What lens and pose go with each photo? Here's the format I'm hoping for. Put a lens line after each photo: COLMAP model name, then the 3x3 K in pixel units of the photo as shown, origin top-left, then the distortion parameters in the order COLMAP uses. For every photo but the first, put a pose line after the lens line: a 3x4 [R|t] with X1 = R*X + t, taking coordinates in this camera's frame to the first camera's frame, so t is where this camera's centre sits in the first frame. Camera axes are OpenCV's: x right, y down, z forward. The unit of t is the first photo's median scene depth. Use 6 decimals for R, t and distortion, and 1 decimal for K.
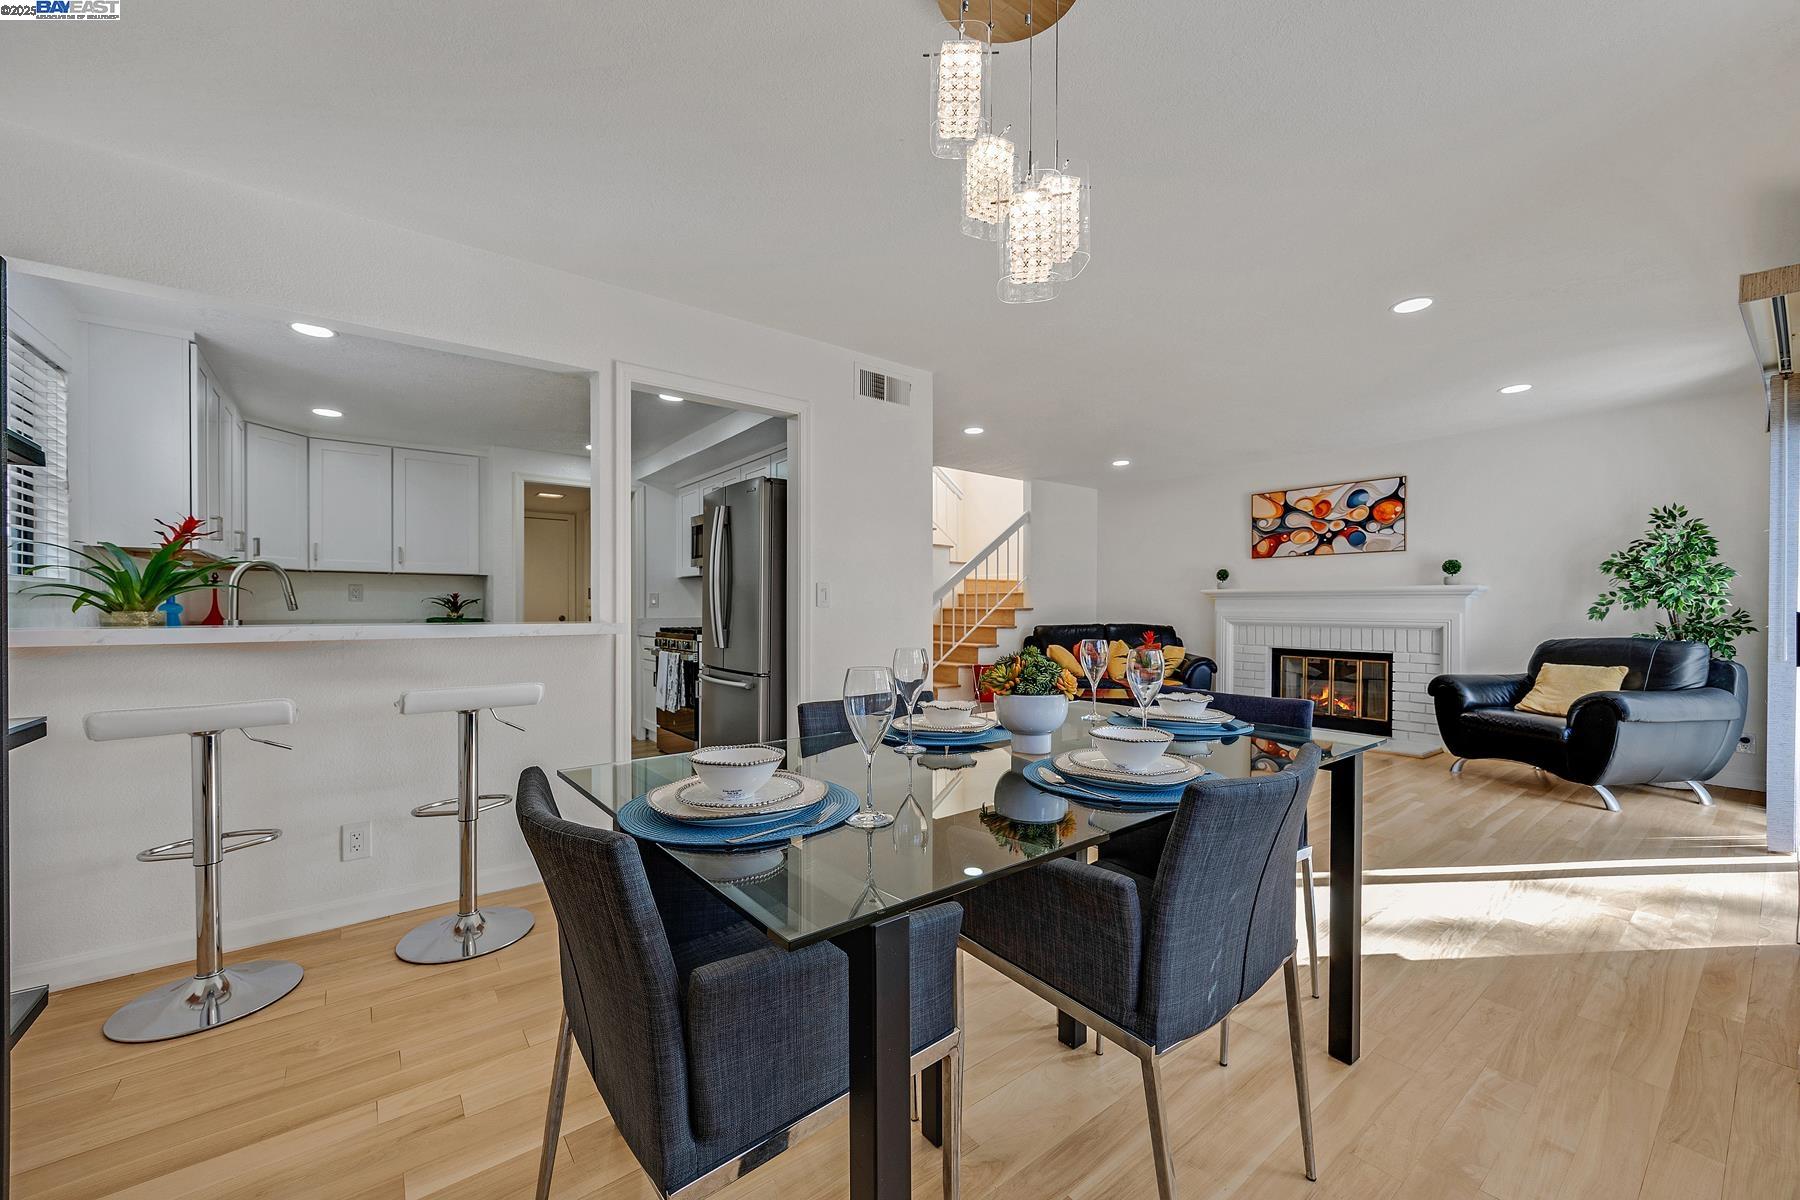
lens RADIAL K [[695.0, 0, 900.4], [0, 695.0, 607.7], [0, 0, 1]] dist [-0.001496, -0.000153]
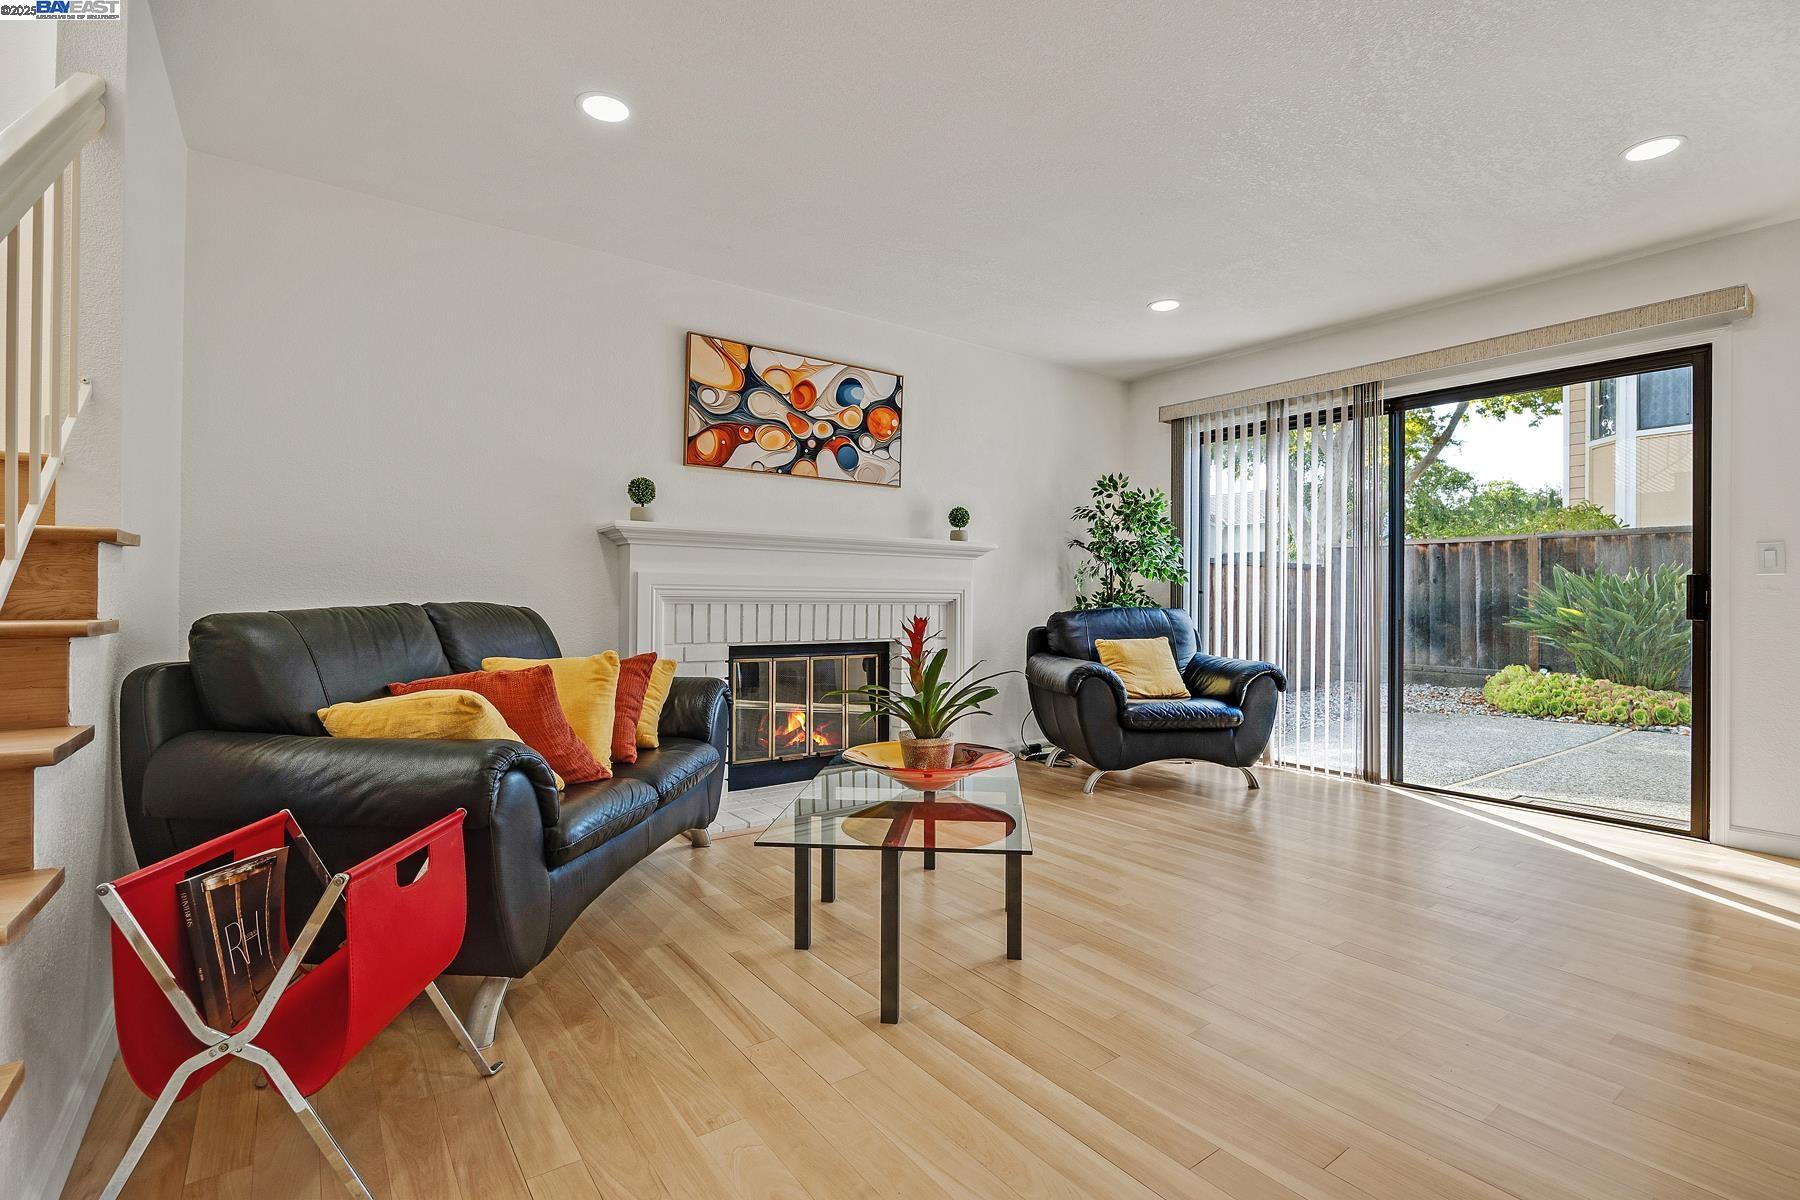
lens RADIAL K [[833.7, 0, 901.7], [0, 833.7, 591.3], [0, 0, 1]] dist [-0.001175, -0.000007]
pose [[0.018574, 0.003343, 0.999822, -0.072300], [-0.006624, 0.999973, -0.003221, 0.019579], [-0.999806, -0.006563, 0.018596, 0.911384]]
